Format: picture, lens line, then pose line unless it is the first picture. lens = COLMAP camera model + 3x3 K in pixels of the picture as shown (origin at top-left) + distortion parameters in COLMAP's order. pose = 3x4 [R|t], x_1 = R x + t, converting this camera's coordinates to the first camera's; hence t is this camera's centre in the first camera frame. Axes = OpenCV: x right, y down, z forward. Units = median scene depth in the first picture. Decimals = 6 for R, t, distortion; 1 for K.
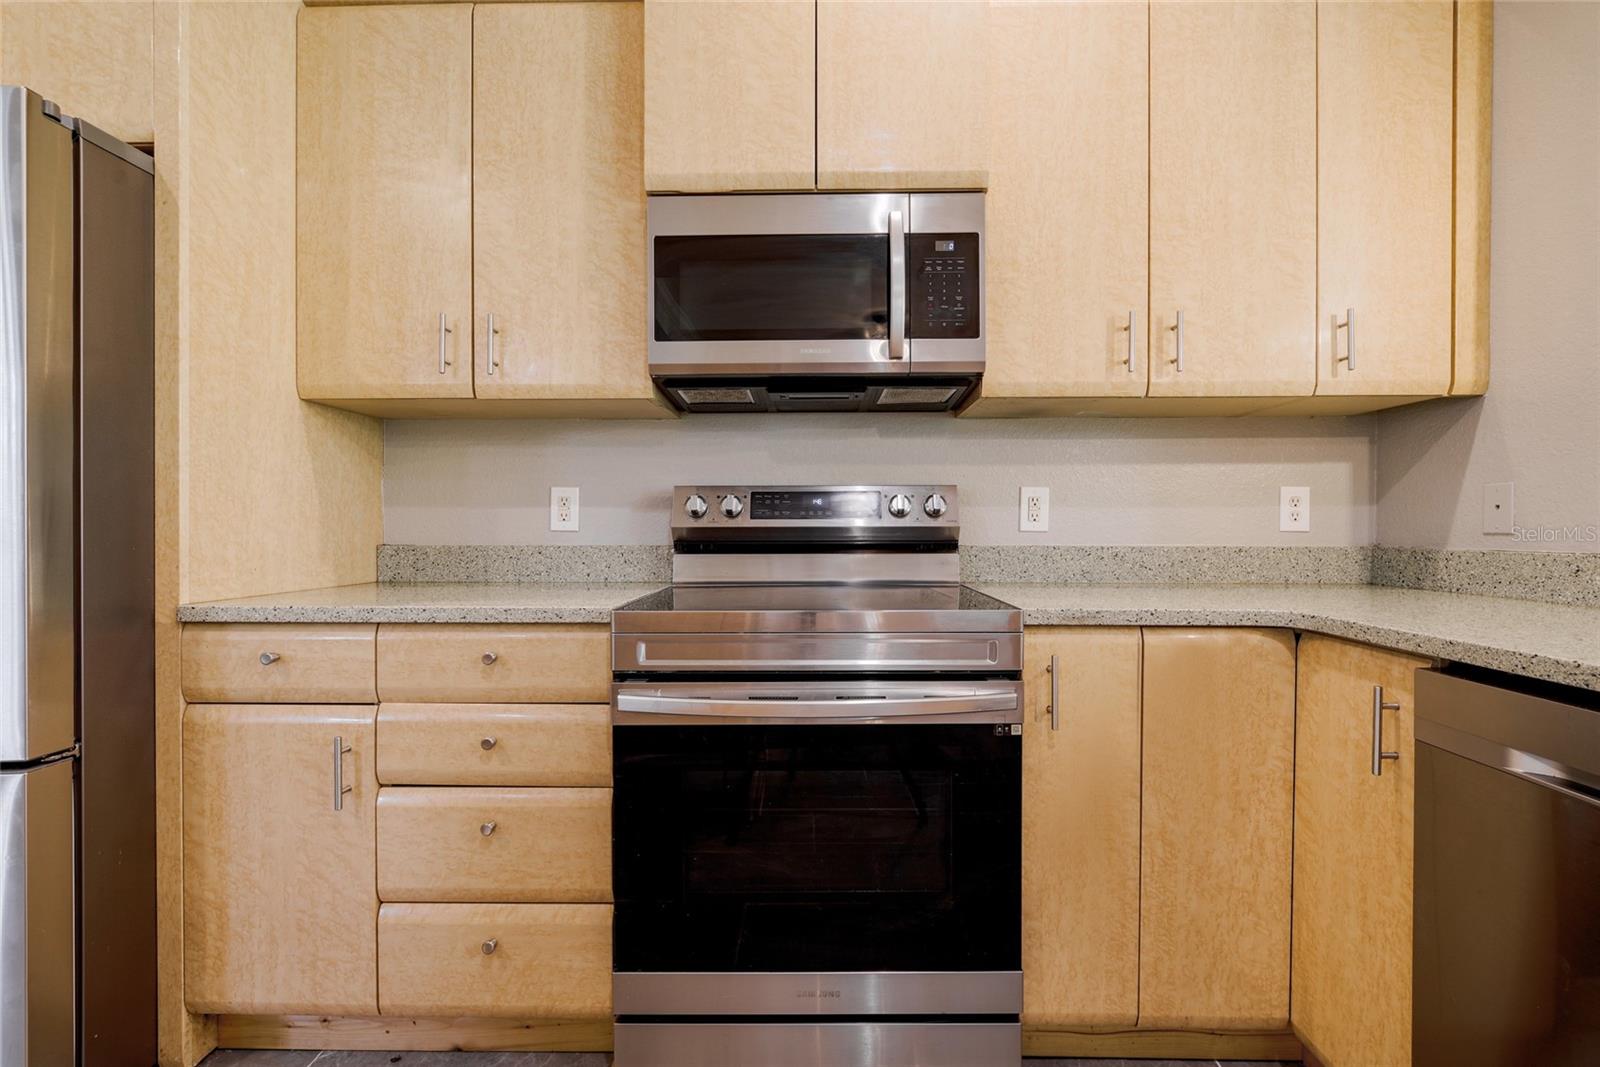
lens RADIAL K [[708.1, 0, 811.2], [0, 708.1, 533.3], [0, 0, 1]] dist [-0.003986, 0.000932]
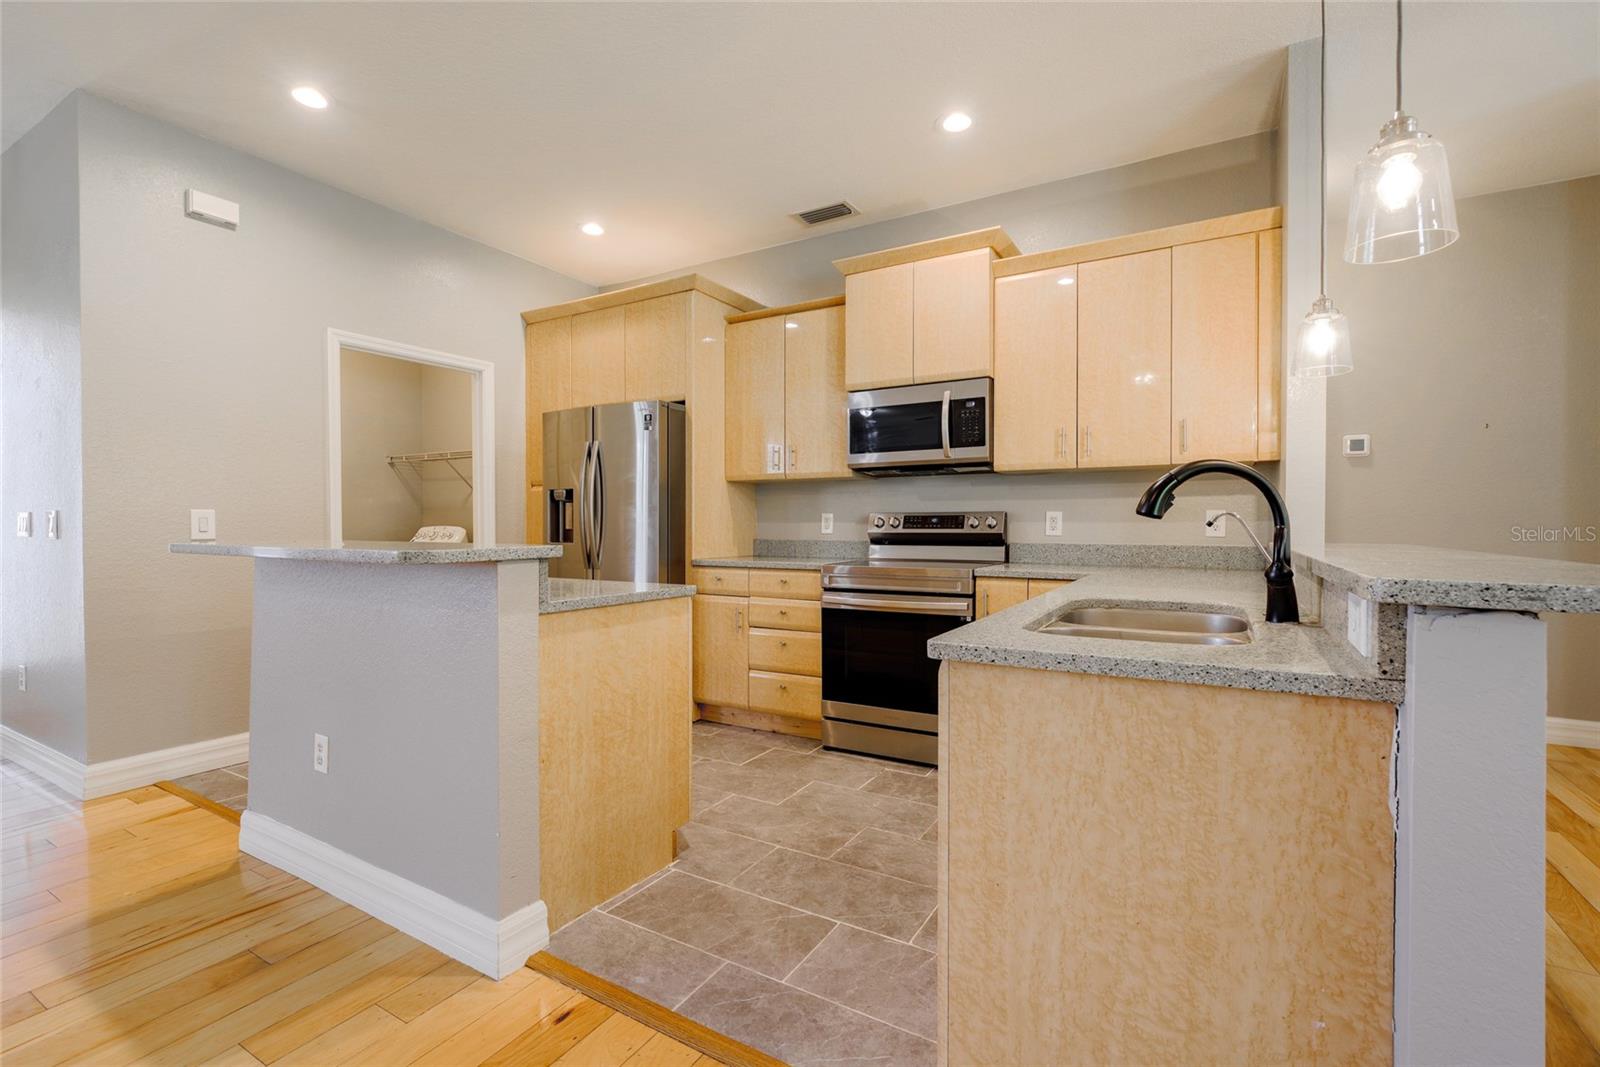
lens RADIAL K [[708.1, 0, 807.2], [0, 708.1, 532.6], [0, 0, 1]] dist [-0.003986, 0.000932]
pose [[0.872602, 0.005769, -0.488398, 0.805681], [-0.003774, 0.999980, 0.005068, -0.021714], [0.488418, -0.002579, 0.872606, -1.122658]]
